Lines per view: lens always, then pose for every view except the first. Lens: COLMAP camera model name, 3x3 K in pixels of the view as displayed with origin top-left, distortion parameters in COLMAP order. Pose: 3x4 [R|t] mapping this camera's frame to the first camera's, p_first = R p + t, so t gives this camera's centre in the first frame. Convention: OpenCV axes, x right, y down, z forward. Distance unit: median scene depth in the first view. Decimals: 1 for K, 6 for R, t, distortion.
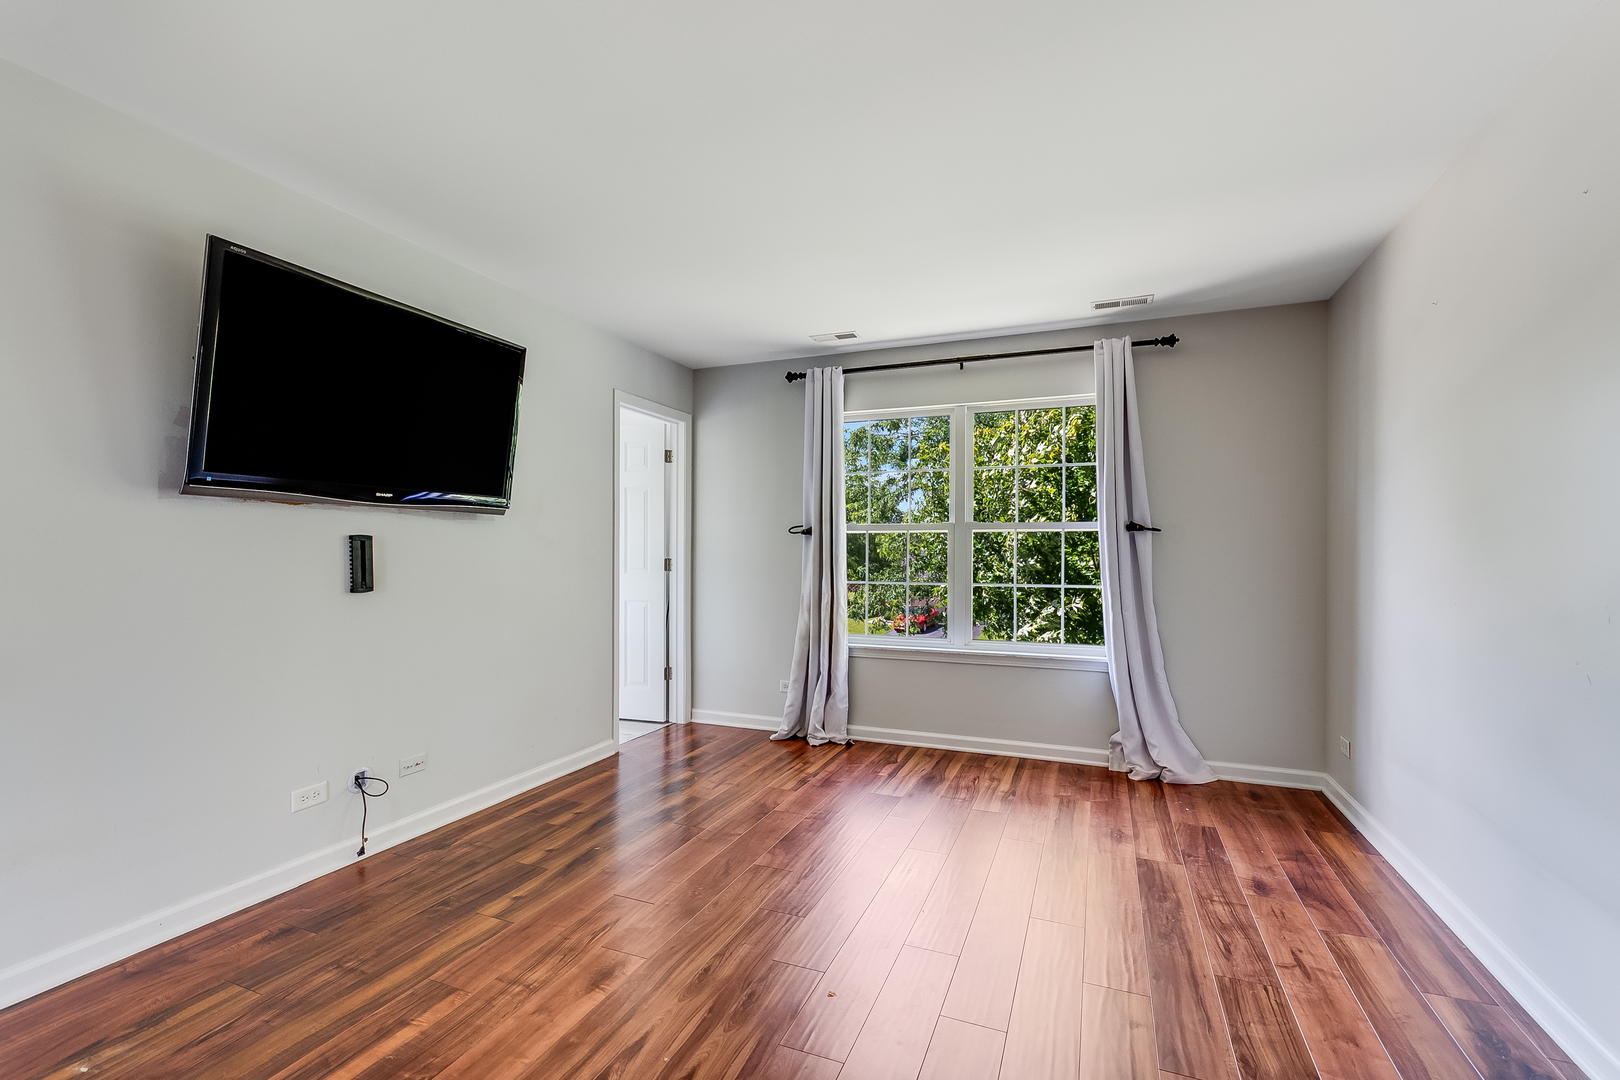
lens RADIAL K [[711.9, 0, 810.4], [0, 711.9, 534.9], [0, 0, 1]] dist [0.005114, 0.000159]
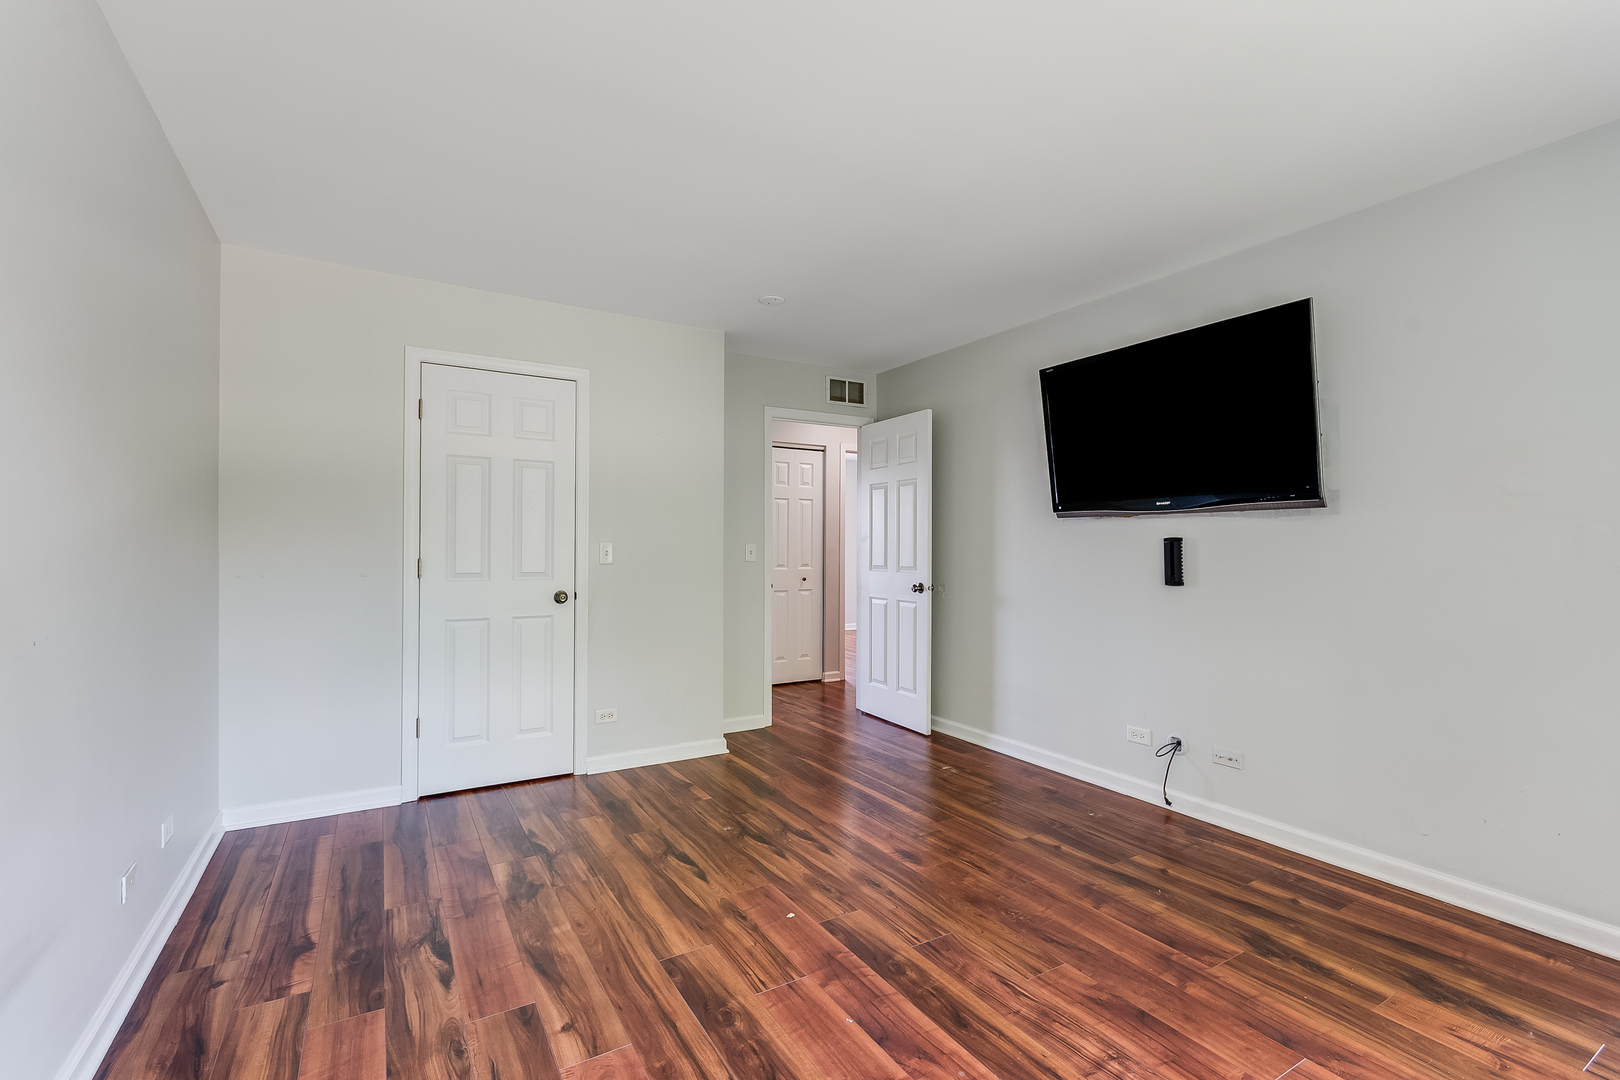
lens RADIAL K [[711.9, 0, 807.2], [0, 711.9, 547.0], [0, 0, 1]] dist [0.005114, 0.000159]
pose [[-0.597359, -0.006345, -0.801949, 0.686581], [0.011817, 0.999791, -0.016712, 0.028657], [0.801887, -0.019460, -0.597159, 1.223753]]
